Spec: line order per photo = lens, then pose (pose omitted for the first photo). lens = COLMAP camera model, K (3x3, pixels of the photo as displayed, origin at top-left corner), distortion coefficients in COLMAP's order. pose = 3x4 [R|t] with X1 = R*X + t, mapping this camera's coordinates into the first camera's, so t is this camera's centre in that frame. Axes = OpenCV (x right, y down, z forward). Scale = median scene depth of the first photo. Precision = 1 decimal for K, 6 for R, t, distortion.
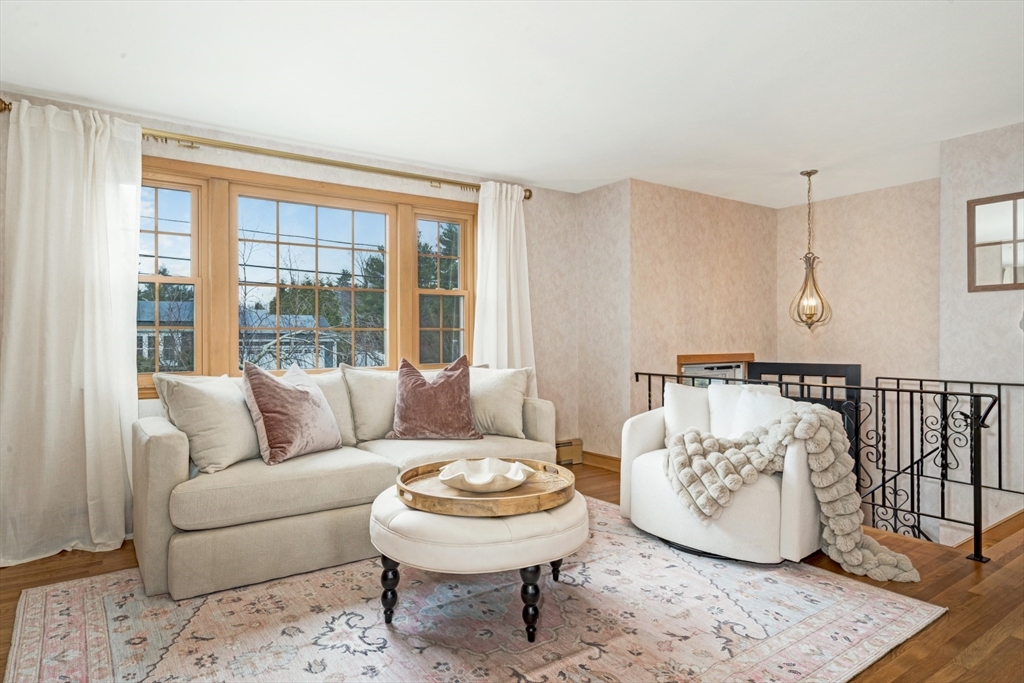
lens RADIAL K [[607.0, 0, 517.2], [0, 607.0, 337.6], [0, 0, 1]] dist [-0.004370, -0.004926]
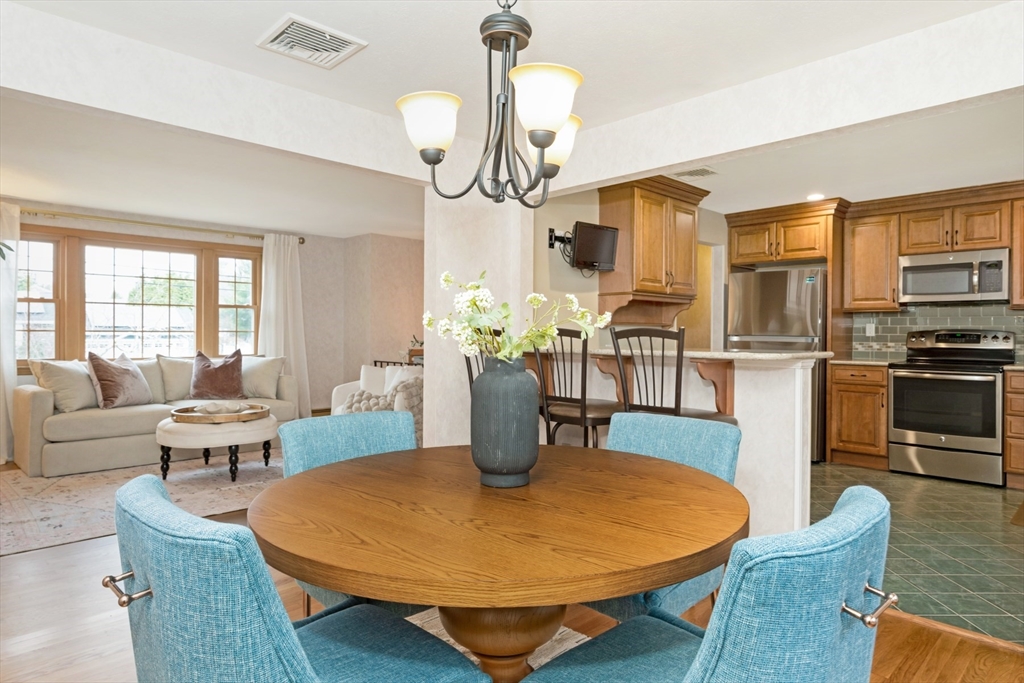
lens RADIAL K [[607.0, 0, 512.6], [0, 607.0, 333.6], [0, 0, 1]] dist [-0.004370, -0.004926]
pose [[0.983503, 0.008853, 0.180676, 0.406537], [-0.009090, 0.999959, 0.000484, -0.022117], [-0.180664, -0.002118, 0.983543, -0.869185]]
